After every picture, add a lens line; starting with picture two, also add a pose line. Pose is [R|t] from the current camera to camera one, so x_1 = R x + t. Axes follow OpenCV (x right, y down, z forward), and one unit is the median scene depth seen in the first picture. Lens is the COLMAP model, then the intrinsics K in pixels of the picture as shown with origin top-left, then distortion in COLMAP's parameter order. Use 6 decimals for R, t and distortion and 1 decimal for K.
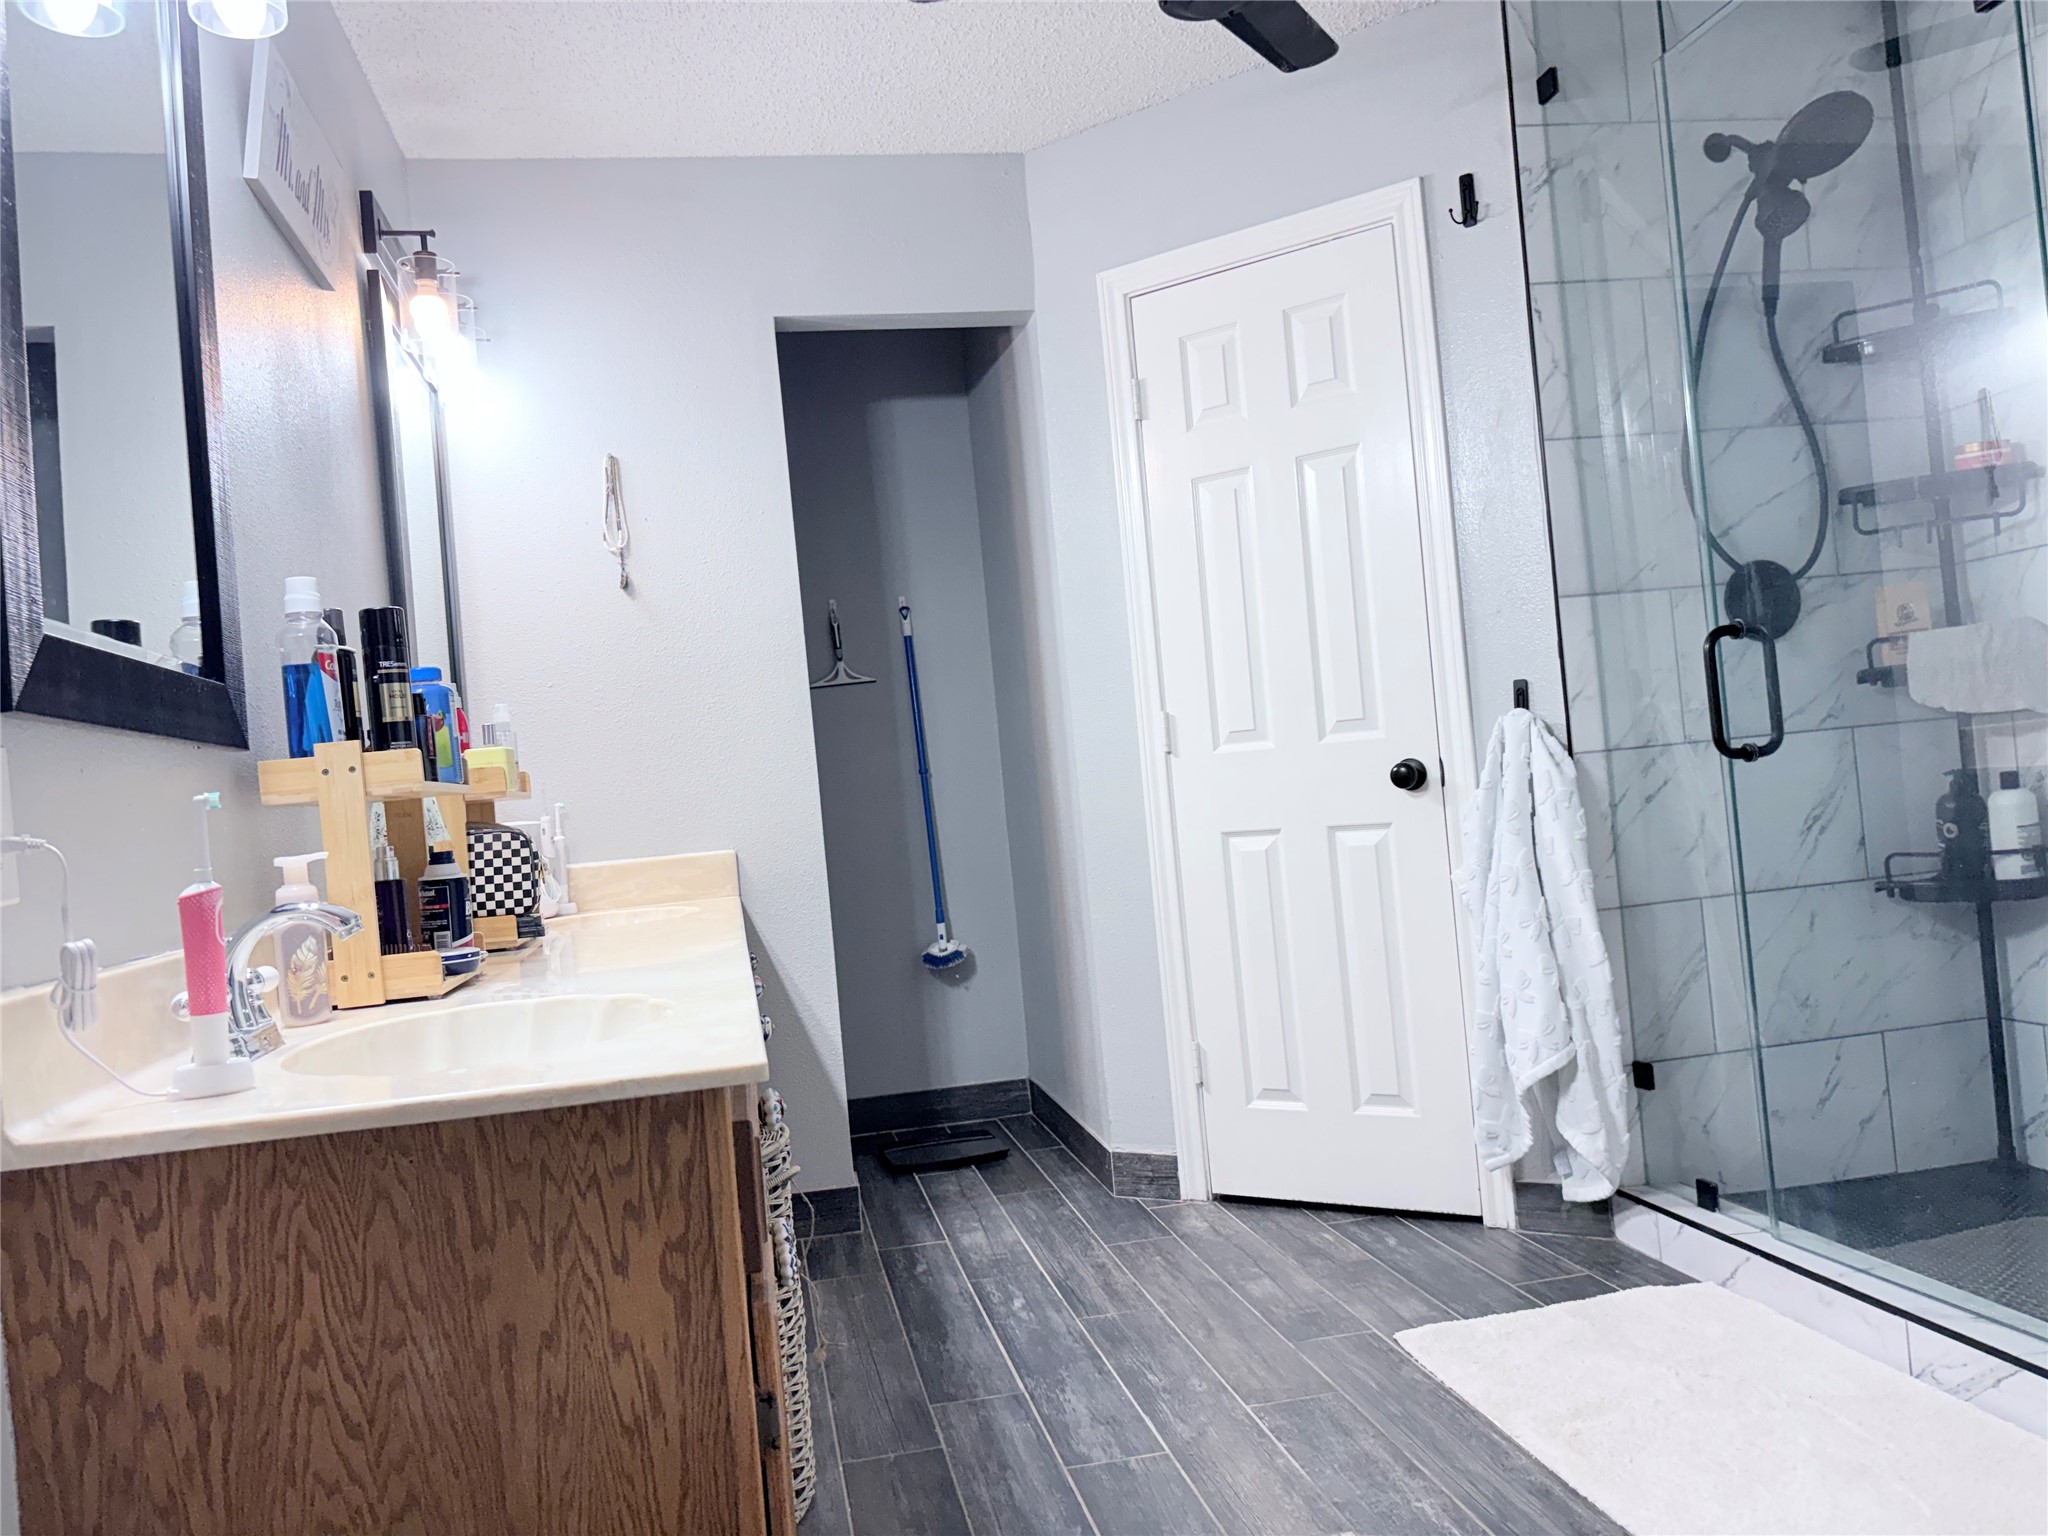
lens RADIAL K [[1565.9, 0, 1001.9], [0, 1565.9, 764.3], [0, 0, 1]] dist [0.043552, -0.035010]
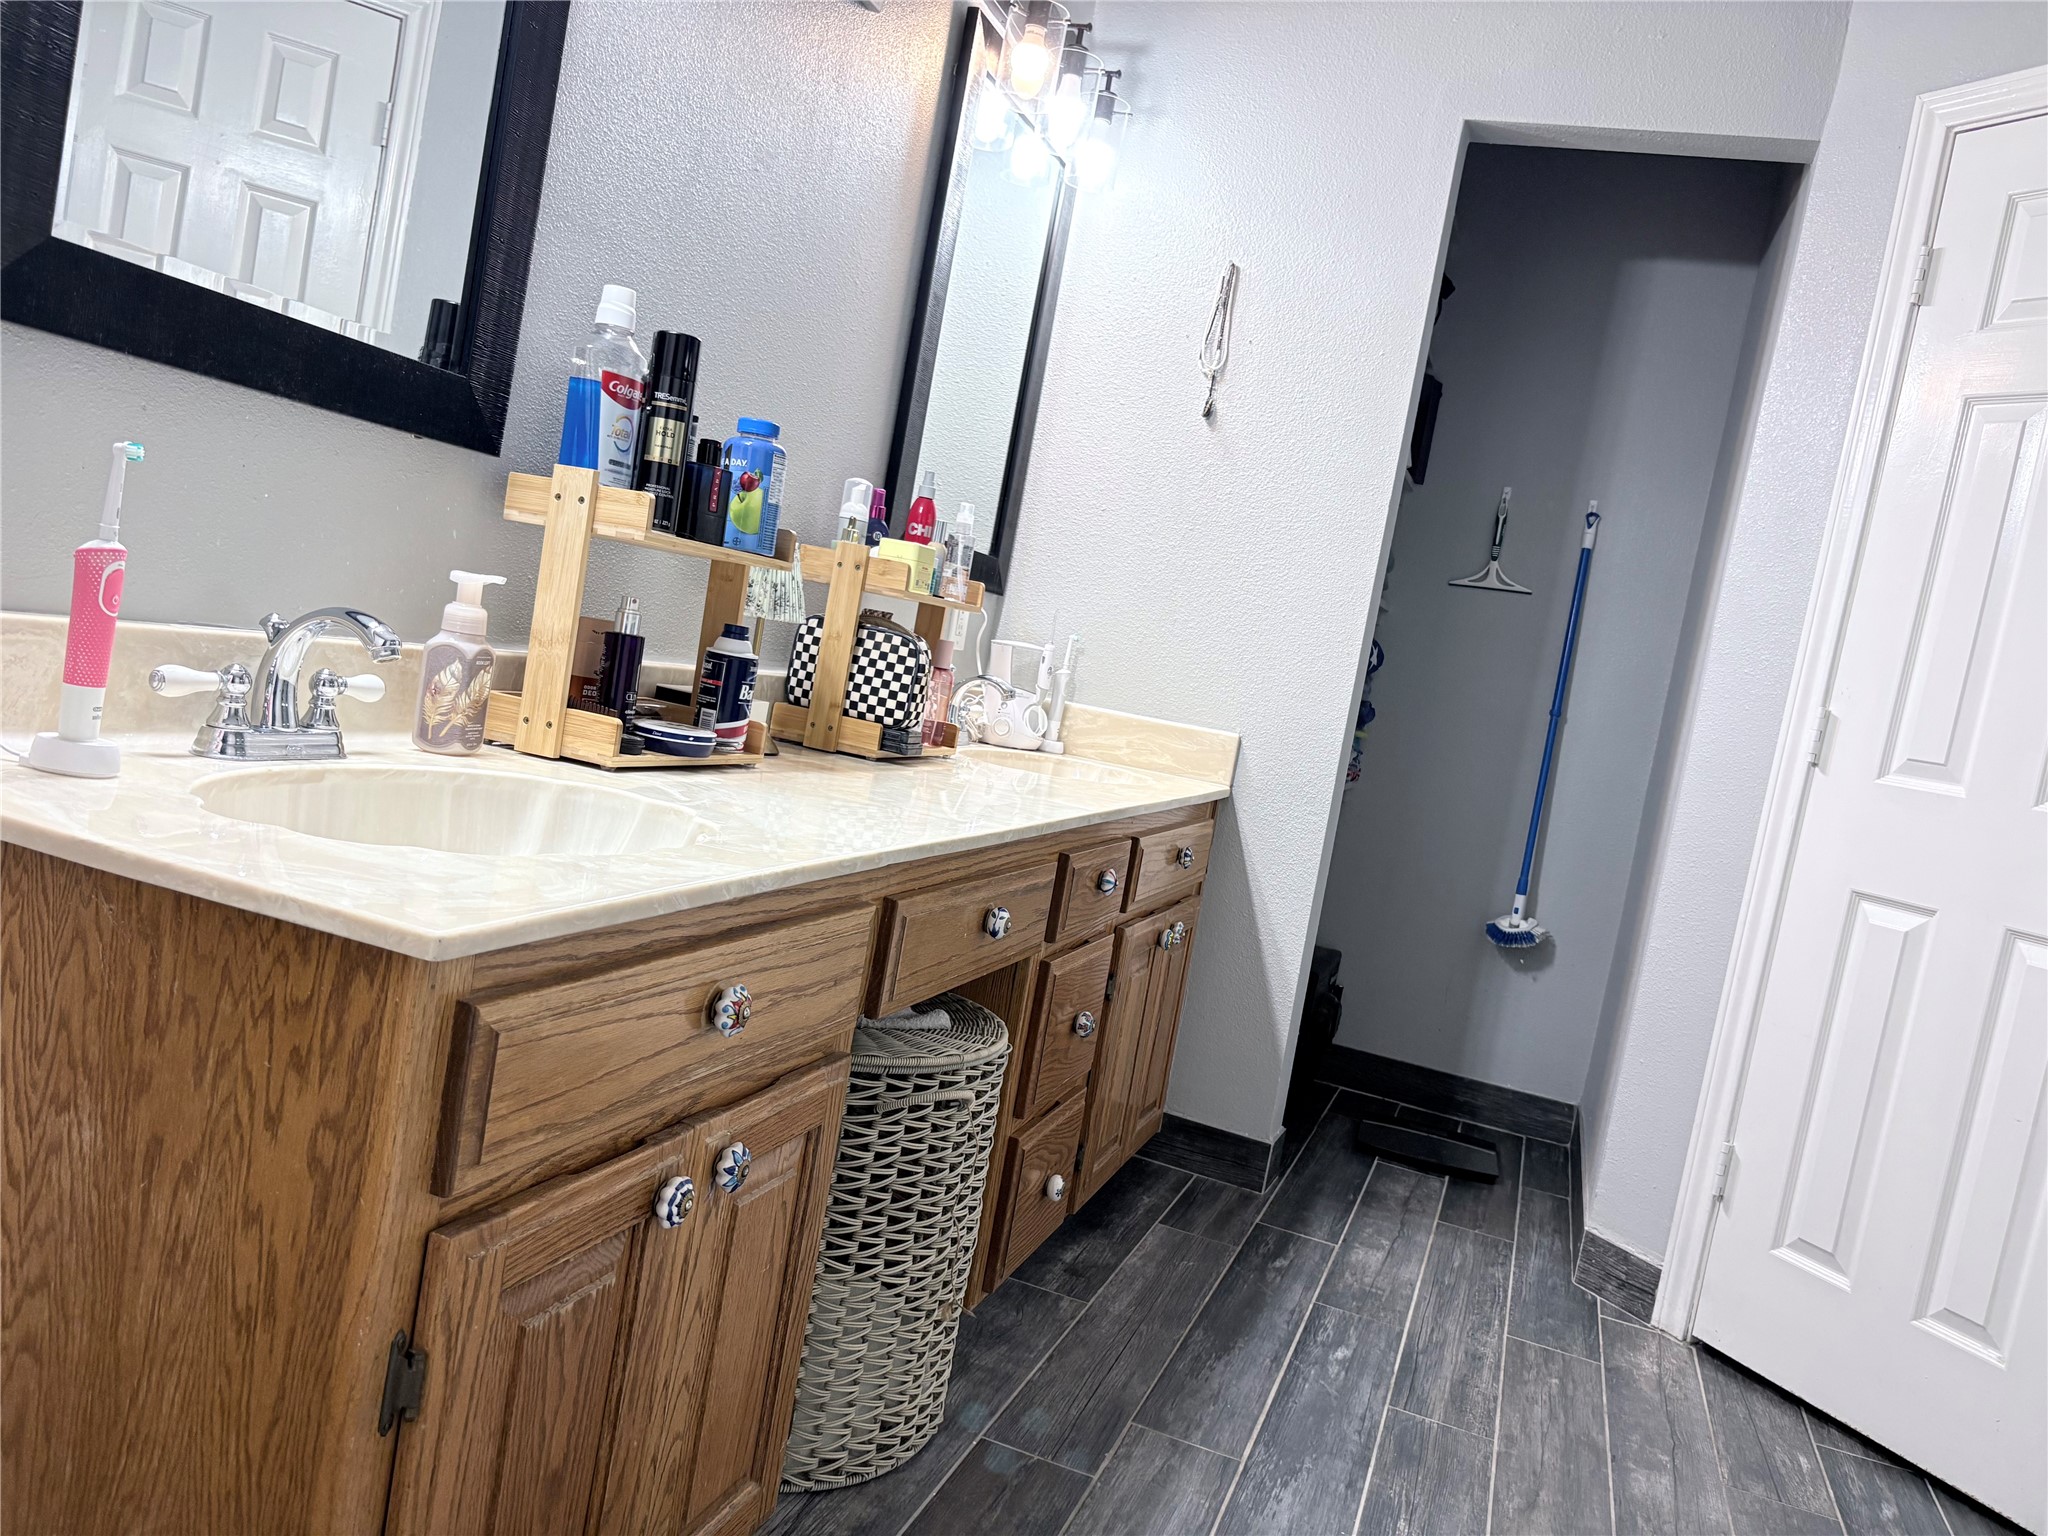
lens RADIAL K [[1565.9, 0, 1029.5], [0, 1565.9, 780.8], [0, 0, 1]] dist [0.043552, -0.035010]
pose [[0.843811, 0.279764, -0.457946, 0.166400], [-0.241176, 0.960022, 0.142097, -0.020396], [0.479392, -0.009457, 0.877550, 0.209132]]
